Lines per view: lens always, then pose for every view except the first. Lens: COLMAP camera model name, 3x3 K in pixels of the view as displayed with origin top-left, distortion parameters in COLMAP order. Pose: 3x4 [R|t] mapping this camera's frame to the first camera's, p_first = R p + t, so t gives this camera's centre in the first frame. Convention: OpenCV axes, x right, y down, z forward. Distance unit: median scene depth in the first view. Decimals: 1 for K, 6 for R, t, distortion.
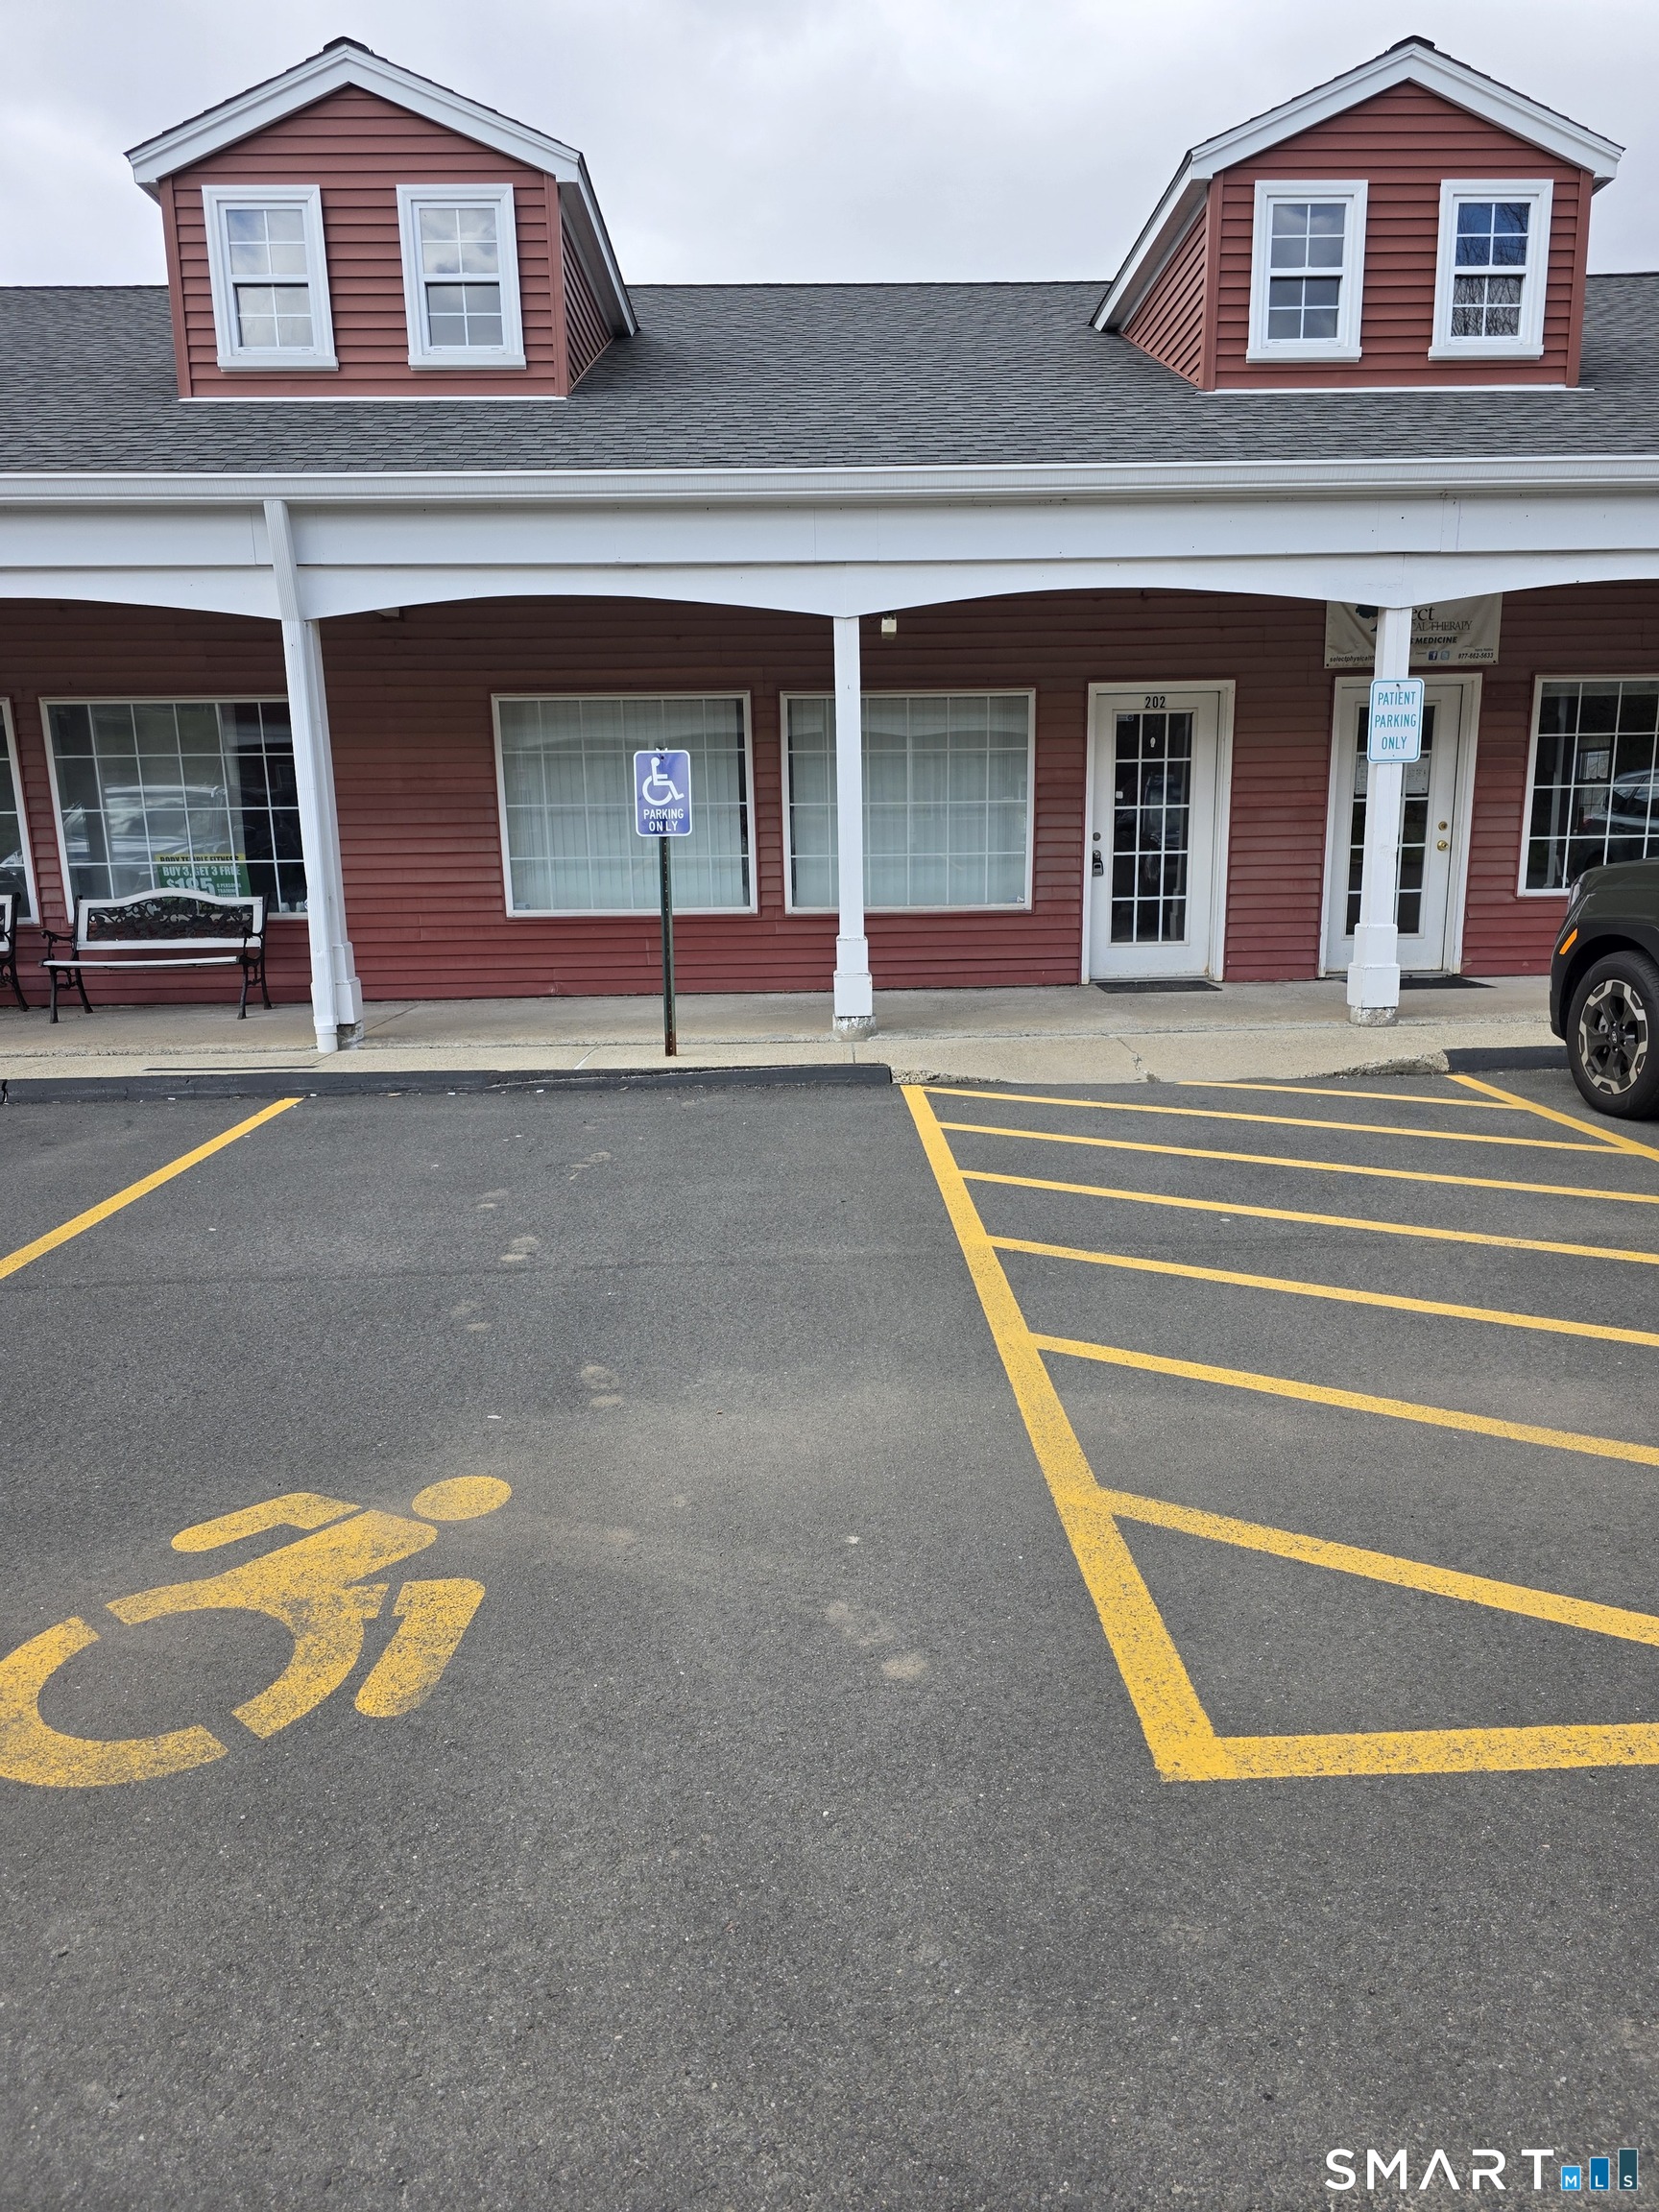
lens RADIAL K [[1449.5, 0, 830.9], [0, 1449.5, 1104.1], [0, 0, 1]] dist [0.048890, -0.042111]
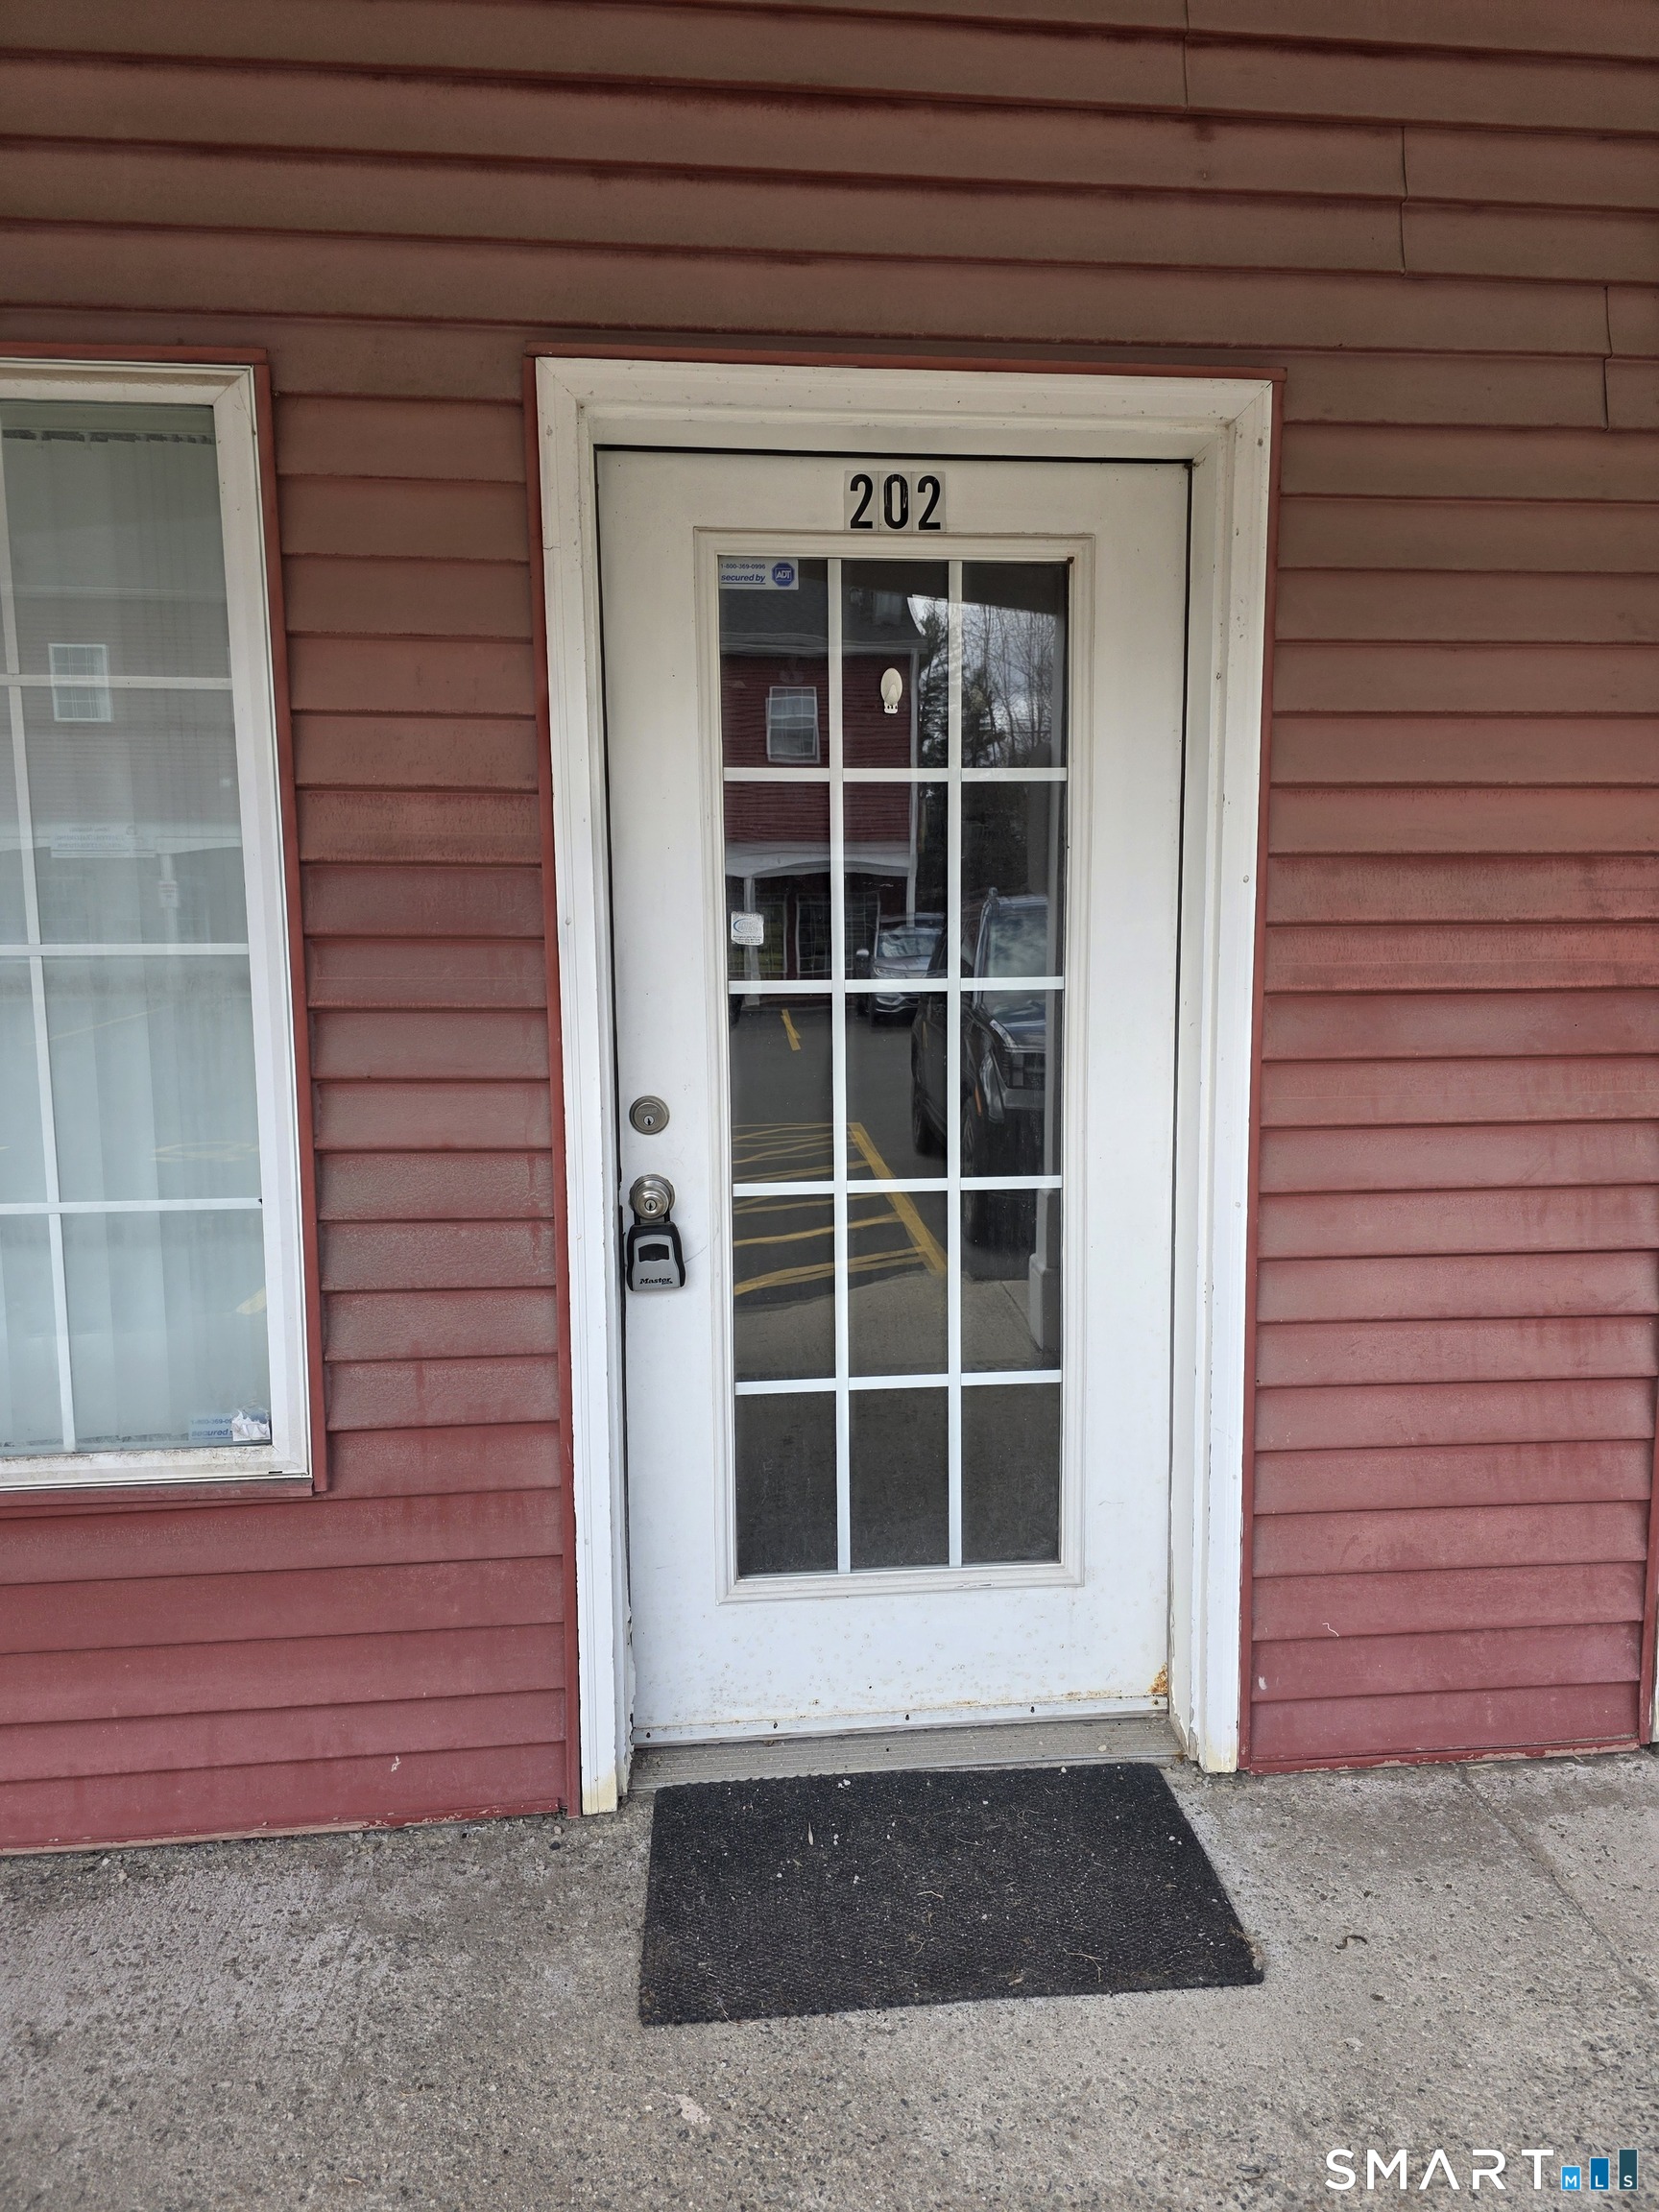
lens RADIAL K [[1449.5, 0, 836.6], [0, 1449.5, 1090.6], [0, 0, 1]] dist [0.048890, -0.042111]
pose [[0.997783, 0.002422, 0.066511, 0.198658], [0.003993, 0.995358, -0.096161, -0.168824], [-0.066435, 0.096214, 0.993141, 0.792645]]
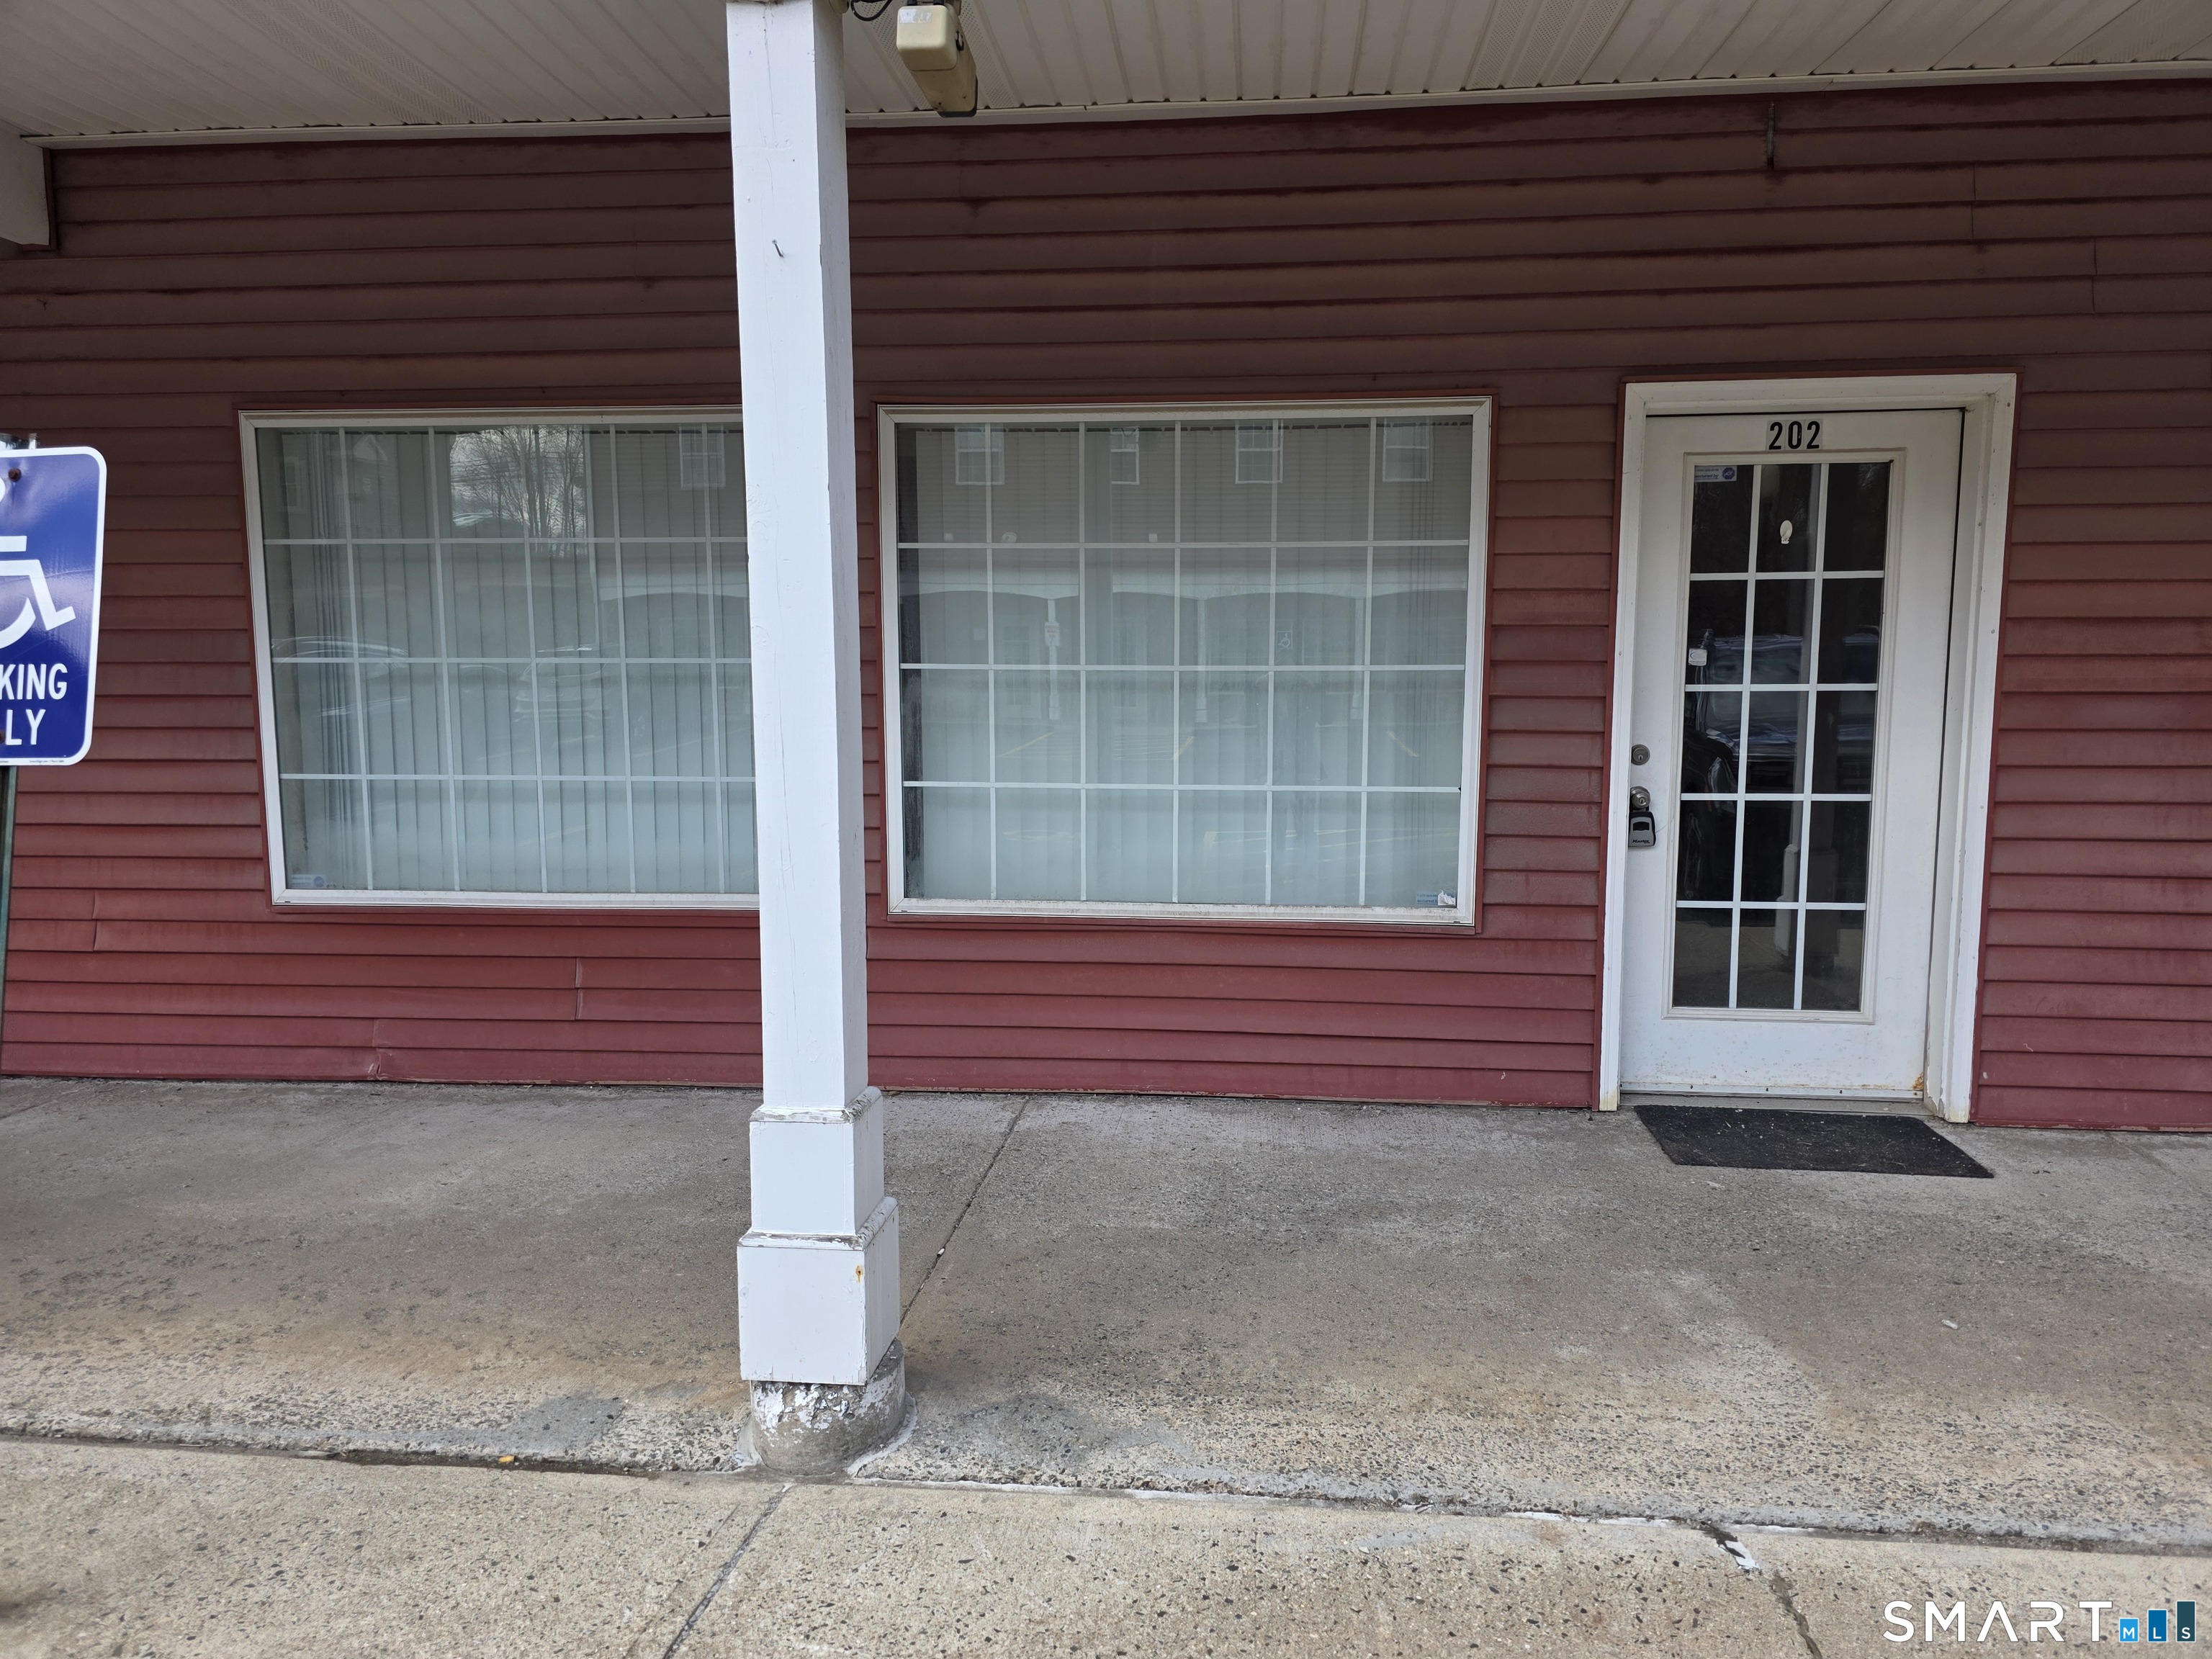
lens RADIAL K [[1449.5, 0, 1110.9], [0, 1449.5, 824.9], [0, 0, 1]] dist [0.048890, -0.042111]
pose [[0.990484, 0.029986, -0.134324, 0.091034], [-0.043416, 0.994219, -0.098199, -0.118240], [0.130603, 0.103096, 0.986060, 0.579010]]
